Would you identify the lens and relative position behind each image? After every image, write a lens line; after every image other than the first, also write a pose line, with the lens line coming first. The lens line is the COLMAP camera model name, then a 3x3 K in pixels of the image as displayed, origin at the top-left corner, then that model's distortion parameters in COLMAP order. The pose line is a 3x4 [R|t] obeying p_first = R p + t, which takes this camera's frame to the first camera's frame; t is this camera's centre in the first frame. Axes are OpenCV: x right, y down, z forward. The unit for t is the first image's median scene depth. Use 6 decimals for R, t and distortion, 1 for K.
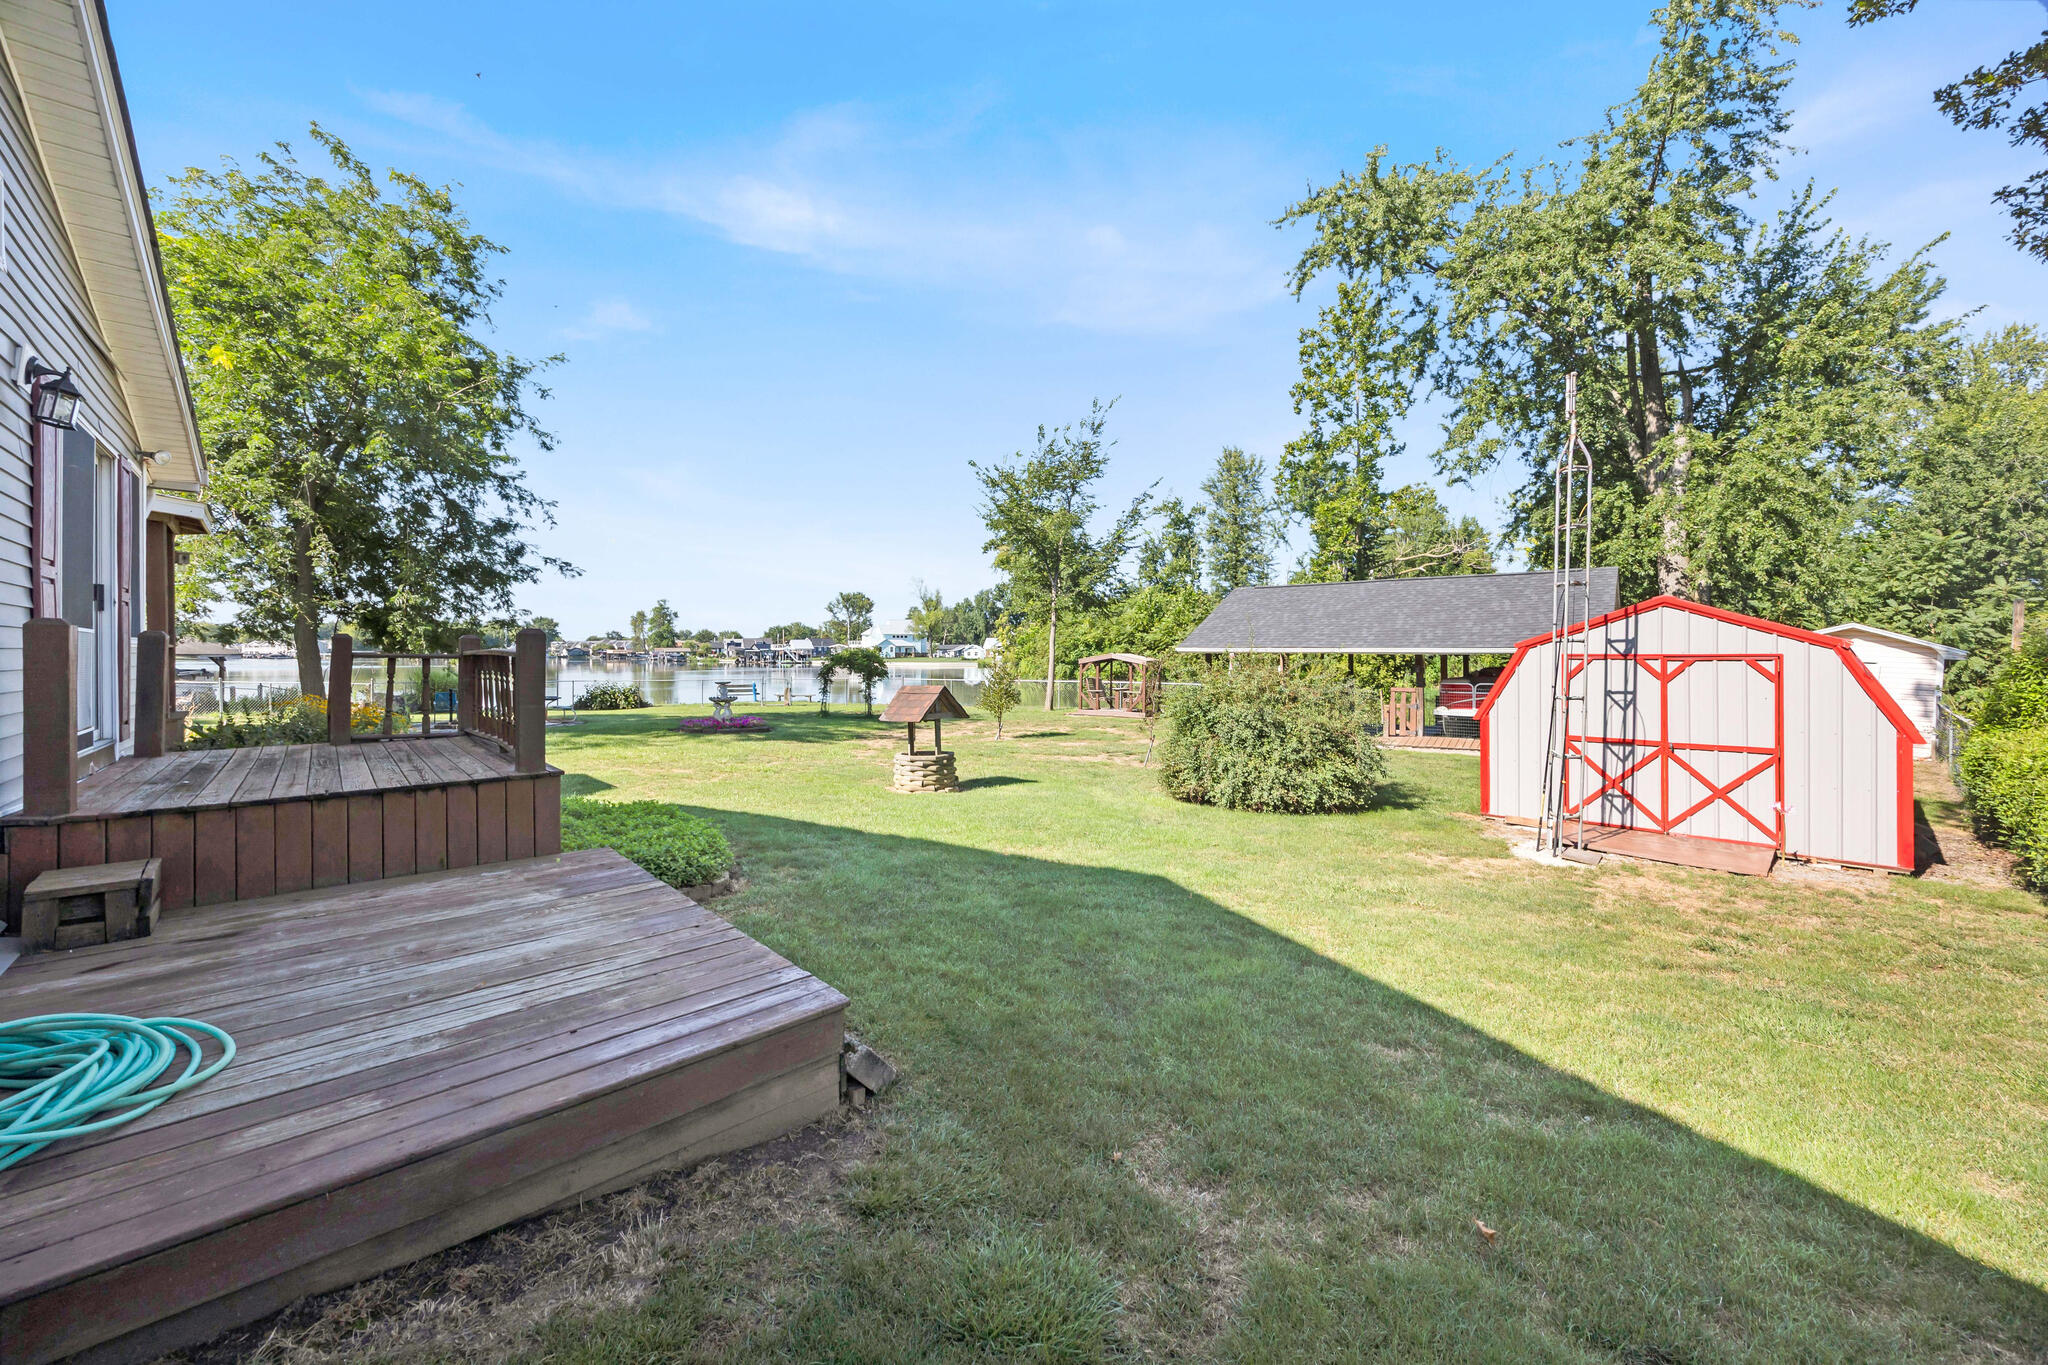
lens RADIAL K [[796.7, 0, 1019.7], [0, 796.7, 655.7], [0, 0, 1]] dist [-0.001027, -0.000131]
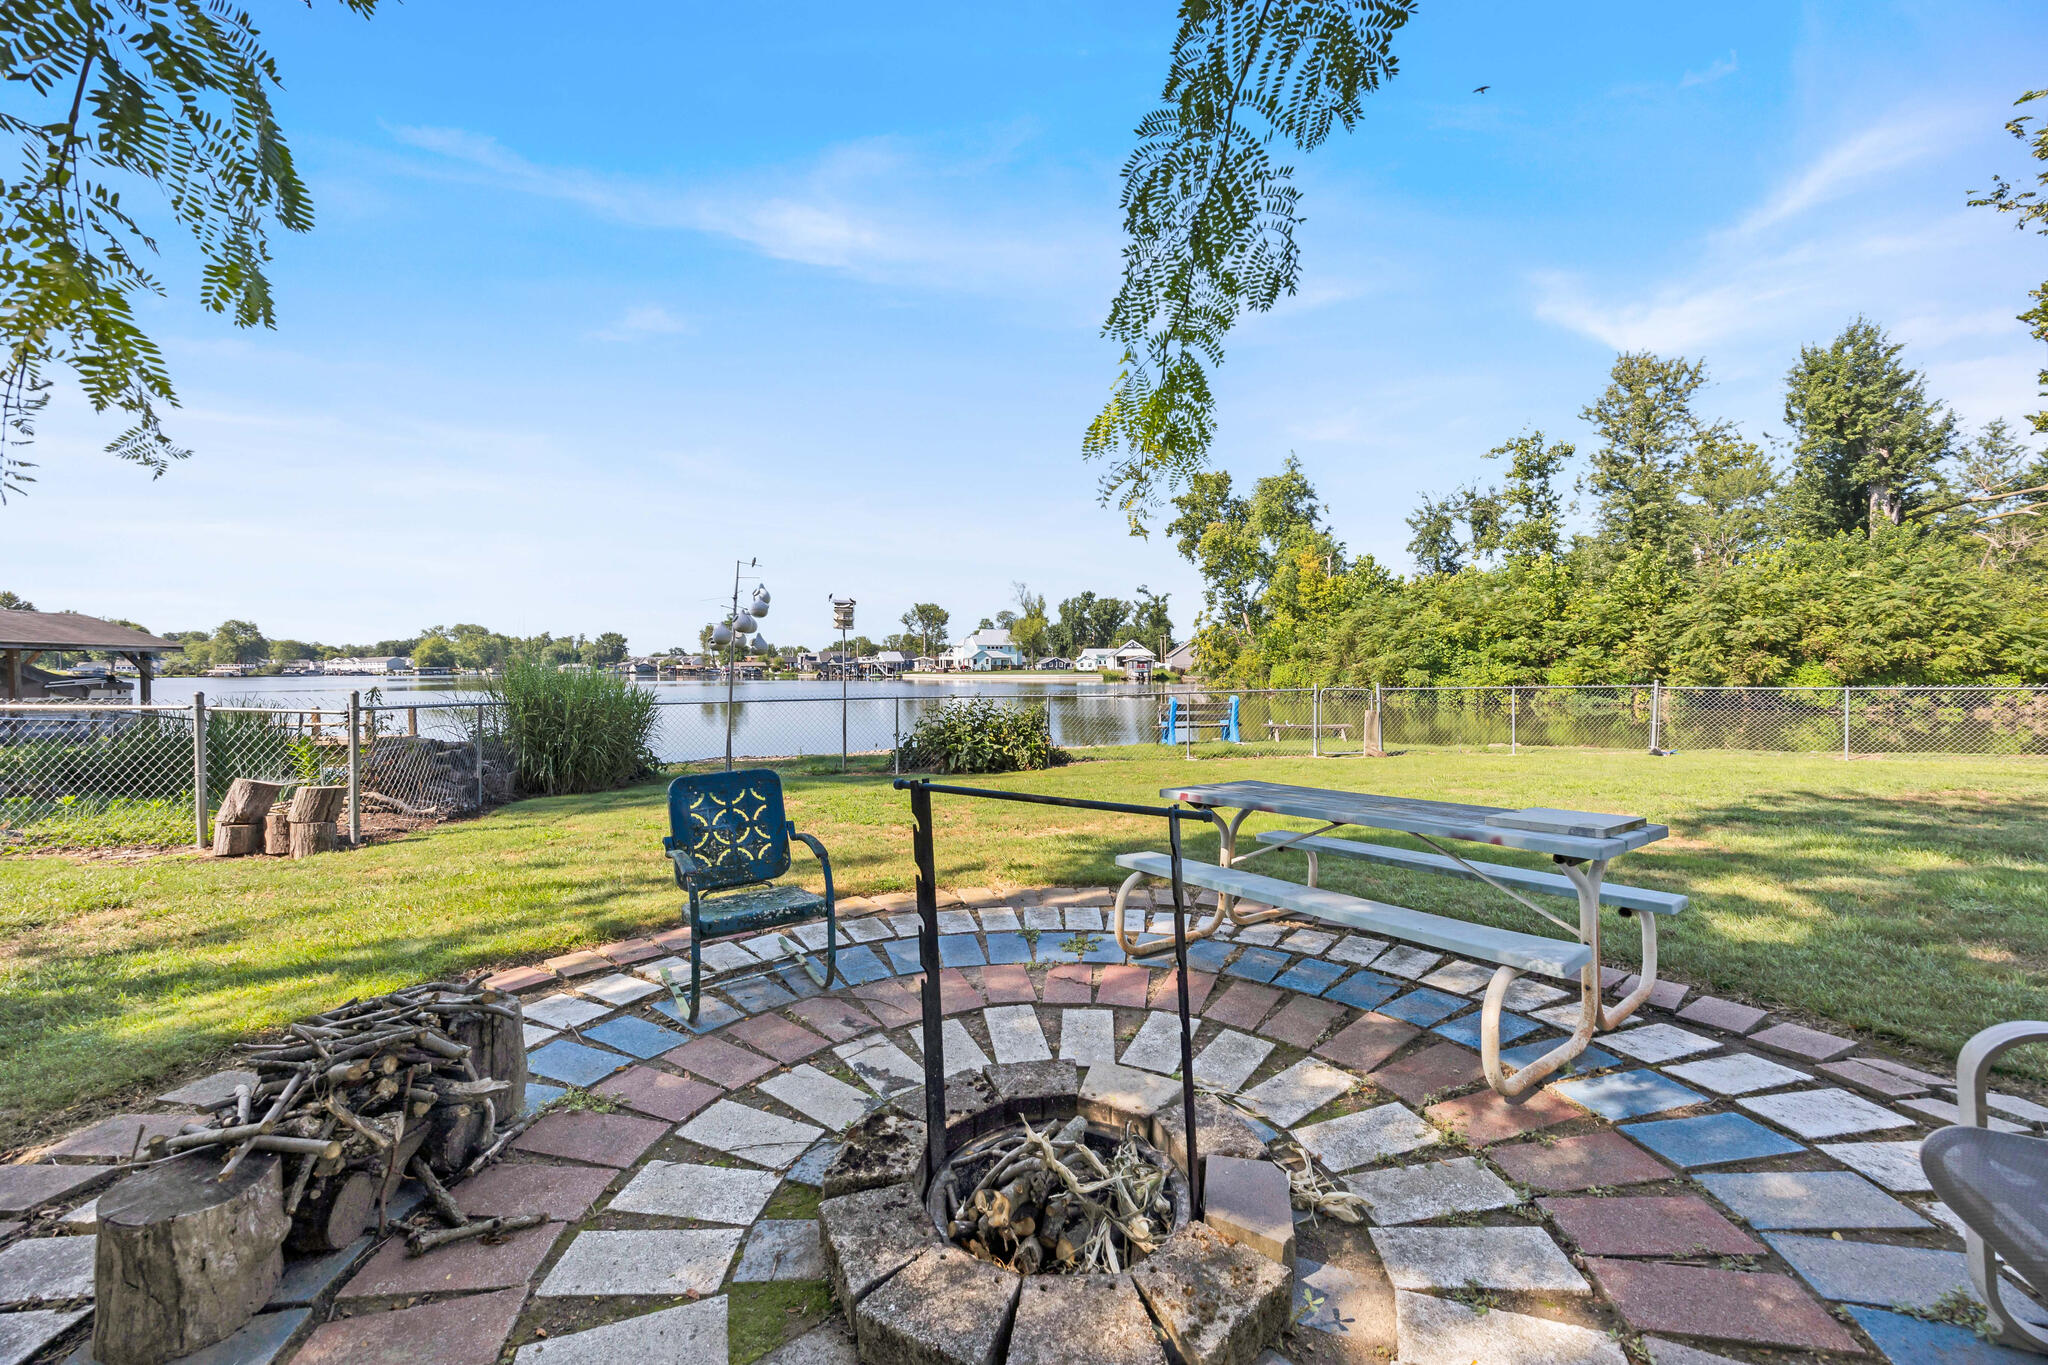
lens RADIAL K [[773.6, 0, 1032.3], [0, 773.6, 706.8], [0, 0, 1]] dist [0.011878, 0.000036]
pose [[0.999398, -0.004762, -0.034355, -0.334711], [0.006367, 0.998886, 0.046760, 0.013011], [0.034094, -0.046951, 0.998315, 0.435517]]
